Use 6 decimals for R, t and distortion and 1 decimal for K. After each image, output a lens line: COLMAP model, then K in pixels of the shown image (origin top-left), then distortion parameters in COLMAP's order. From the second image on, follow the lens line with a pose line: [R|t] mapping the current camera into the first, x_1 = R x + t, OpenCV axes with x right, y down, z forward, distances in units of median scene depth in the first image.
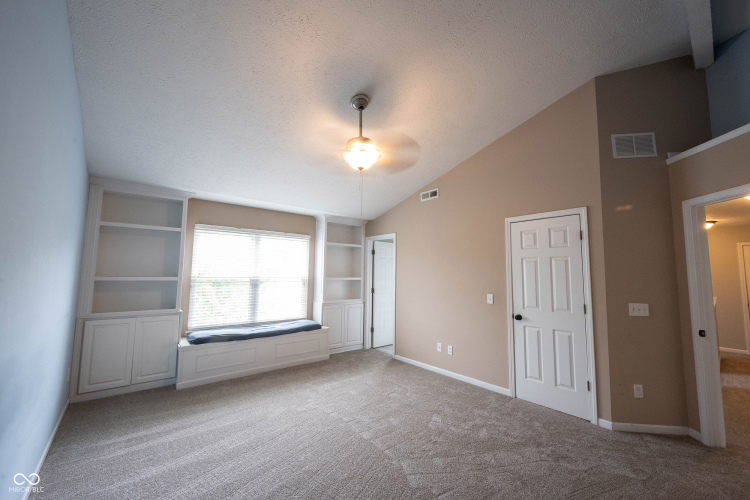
lens RADIAL K [[295.9, 0, 373.8], [0, 295.9, 250.7], [0, 0, 1]] dist [0.000882, -0.001149]
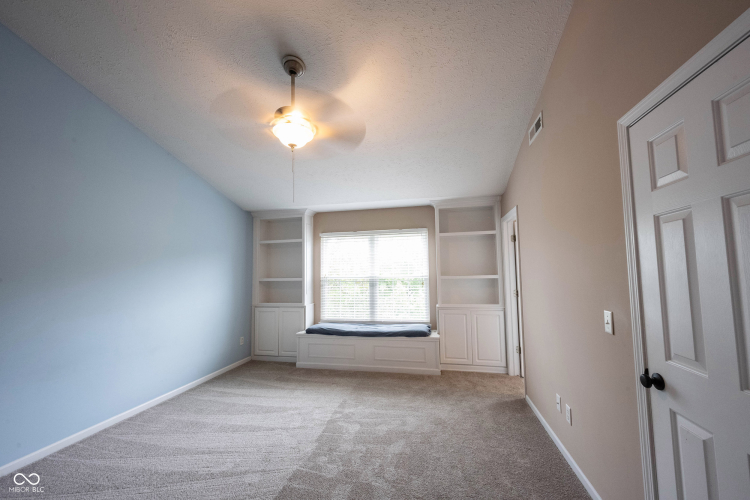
lens RADIAL K [[295.9, 0, 371.6], [0, 295.9, 254.7], [0, 0, 1]] dist [0.000882, -0.001149]
pose [[0.609790, -0.072015, -0.789284, 0.527195], [0.087480, 0.995894, -0.023281, 0.046514], [0.787720, -0.054850, 0.613586, 0.477014]]
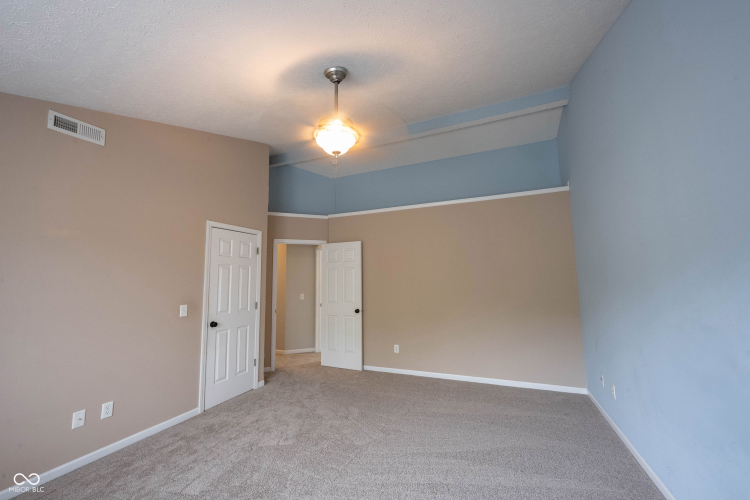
lens RADIAL K [[295.9, 0, 371.7], [0, 295.9, 251.2], [0, 0, 1]] dist [0.000882, -0.001149]
pose [[-0.447634, 0.080999, 0.890541, -0.591164], [-0.065342, 0.990264, -0.122913, 0.064682], [-0.891826, -0.113210, -0.437983, 0.910636]]
